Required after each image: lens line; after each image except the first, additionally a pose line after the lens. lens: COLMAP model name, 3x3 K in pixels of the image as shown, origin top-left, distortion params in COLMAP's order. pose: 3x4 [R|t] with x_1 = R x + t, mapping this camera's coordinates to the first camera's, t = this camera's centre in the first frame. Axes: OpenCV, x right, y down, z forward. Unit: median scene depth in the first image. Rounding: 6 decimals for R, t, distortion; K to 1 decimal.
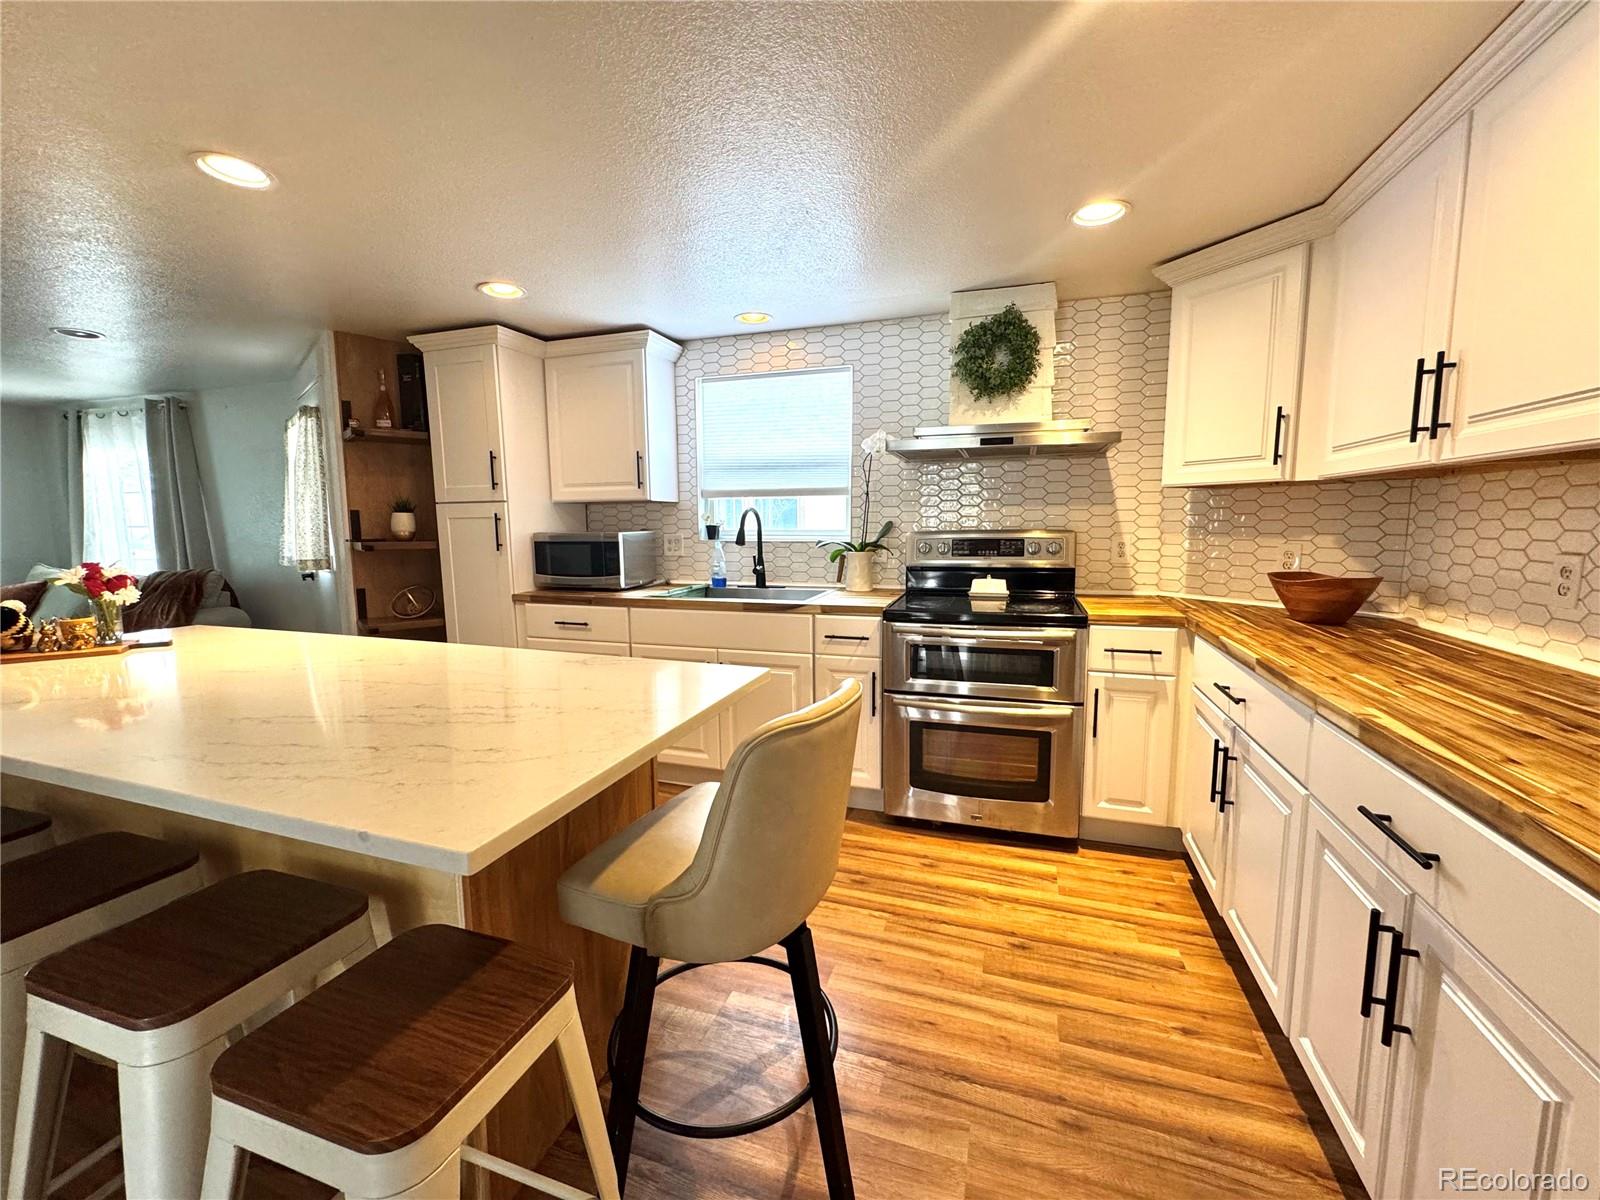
lens RADIAL K [[640.8, 0, 804.9], [0, 640.8, 596.0], [0, 0, 1]] dist [-0.002110, 0.000576]
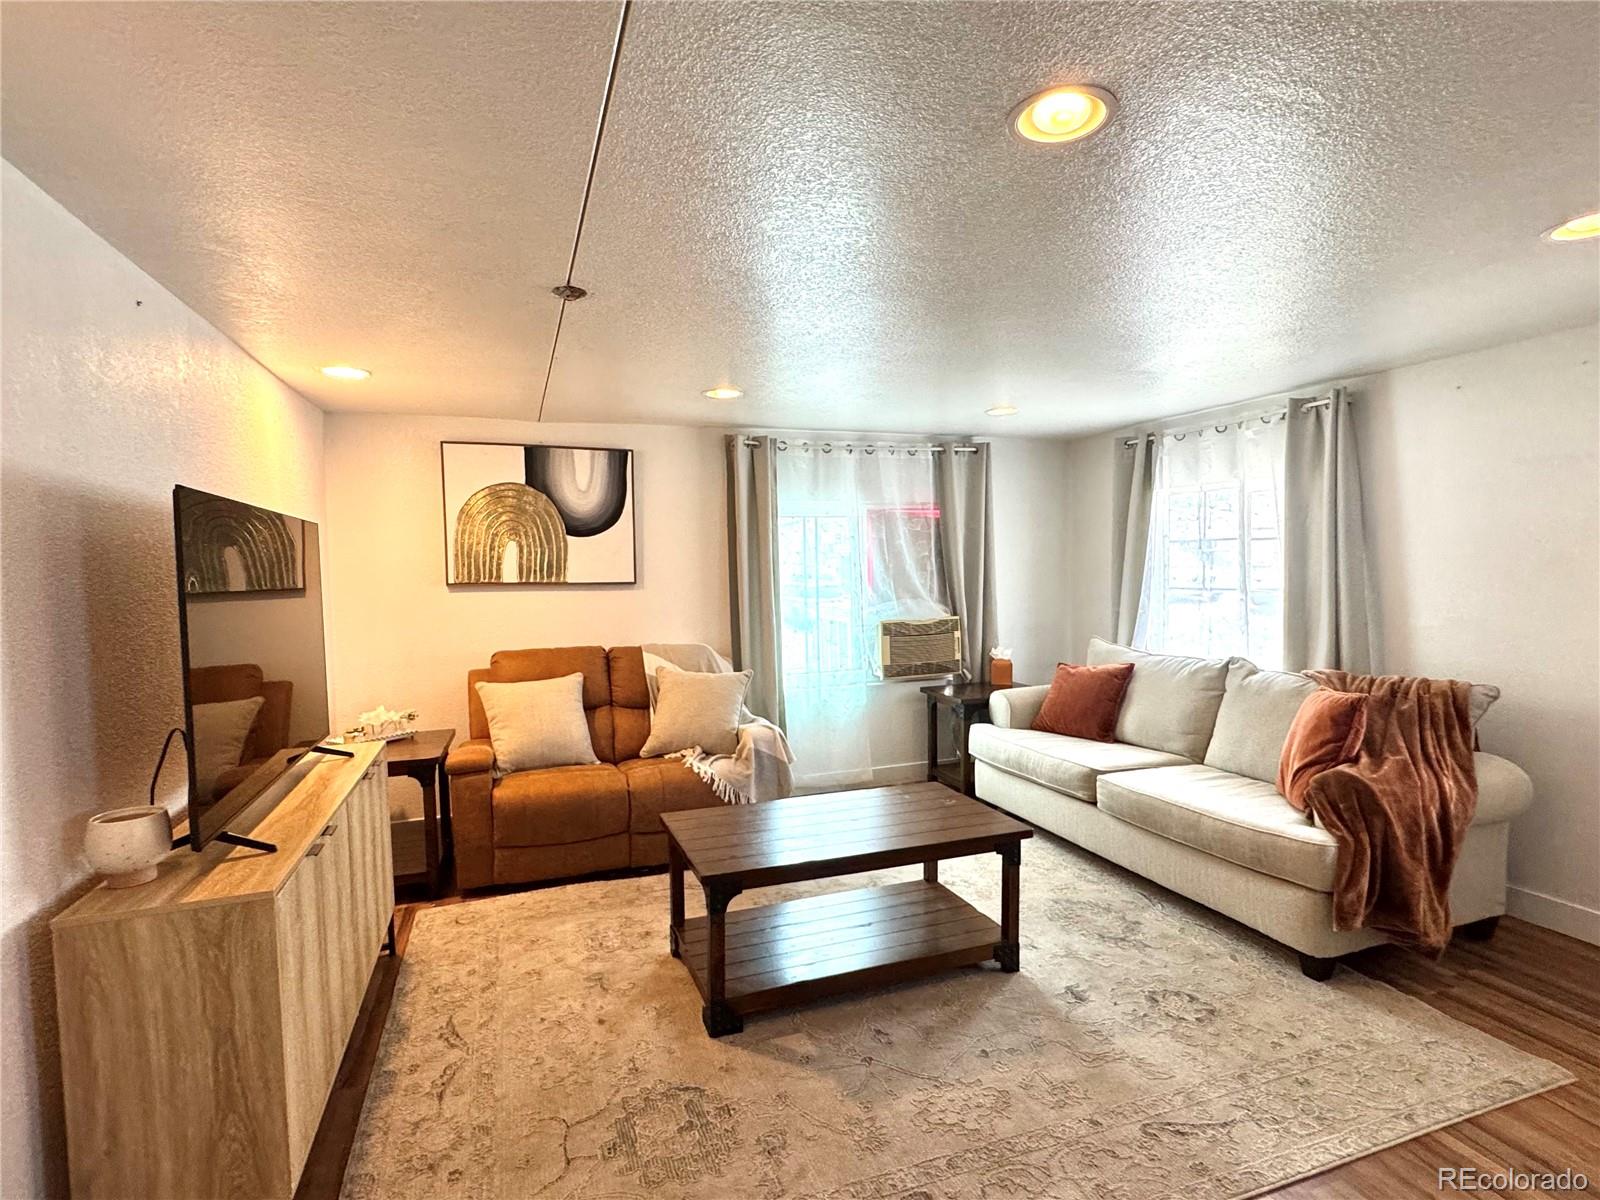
lens RADIAL K [[802.4, 0, 792.9], [0, 802.4, 606.5], [0, 0, 1]] dist [-0.002203, -0.000238]
pose [[0.618154, 0.034030, -0.785320, -1.158440], [-0.080276, 0.996572, -0.020003, -0.064337], [0.781947, 0.075407, 0.618767, 0.201550]]
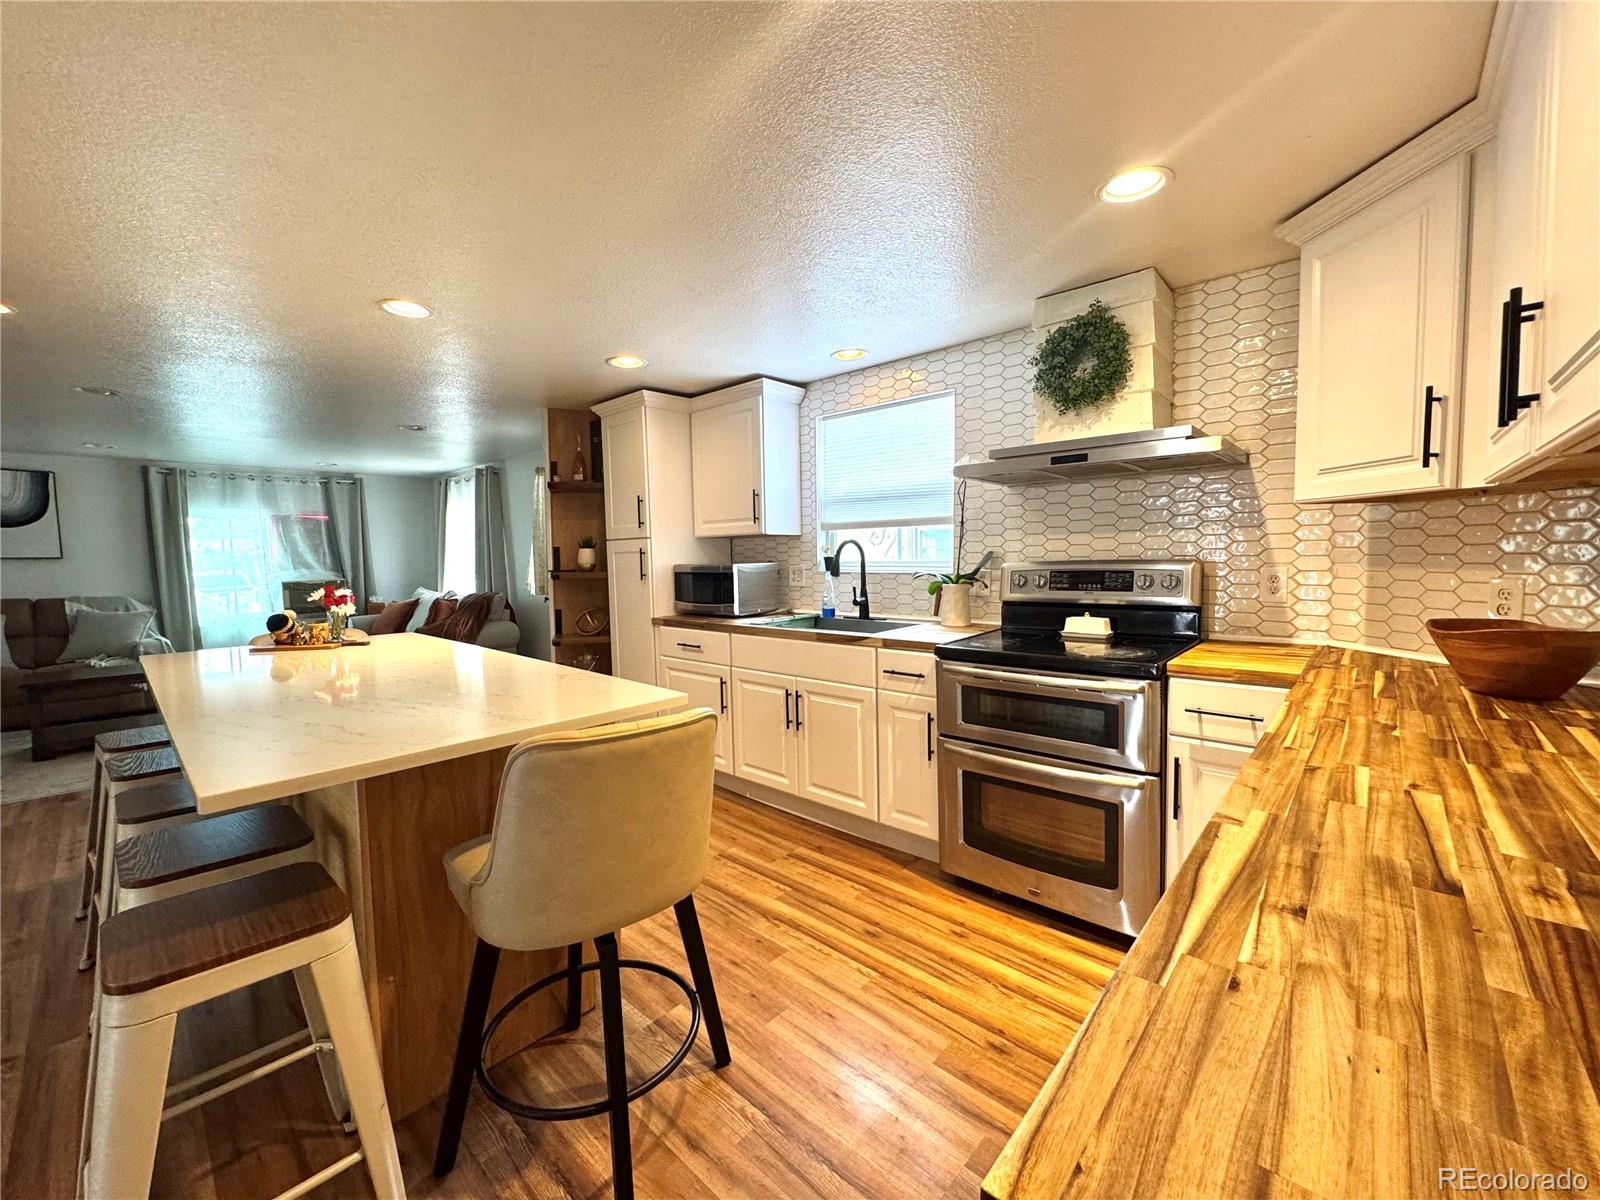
lens RADIAL K [[640.8, 0, 801.3], [0, 640.8, 596.4], [0, 0, 1]] dist [-0.002110, 0.000576]
pose [[0.915071, 0.017858, -0.402896, 0.282849], [-0.037120, 0.998508, -0.040052, -0.005479], [0.401580, 0.051606, 0.914369, 0.057217]]
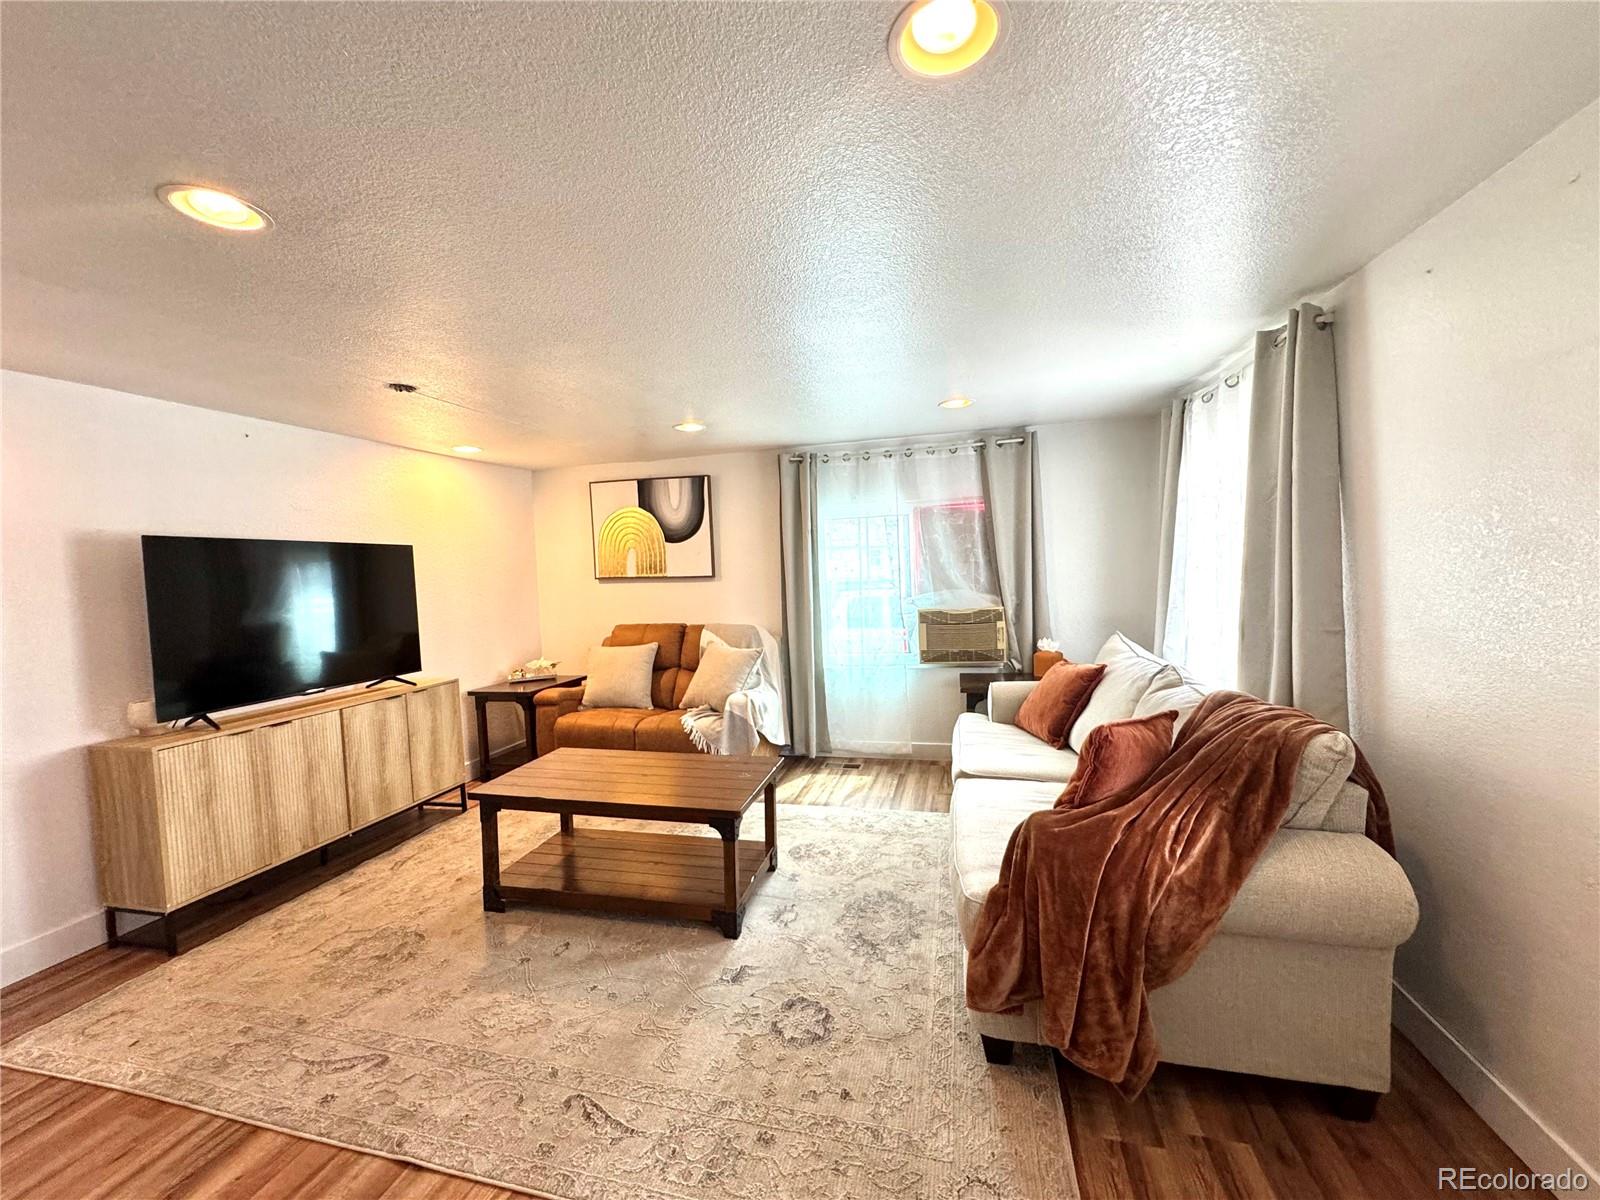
lens RADIAL K [[640.8, 0, 801.8], [0, 640.8, 602.4], [0, 0, 1]] dist [-0.002110, 0.000576]
pose [[0.078018, 0.057413, -0.995297, -0.920355], [-0.084593, 0.995121, 0.050772, -0.154378], [0.993356, 0.080234, 0.082494, 1.037121]]
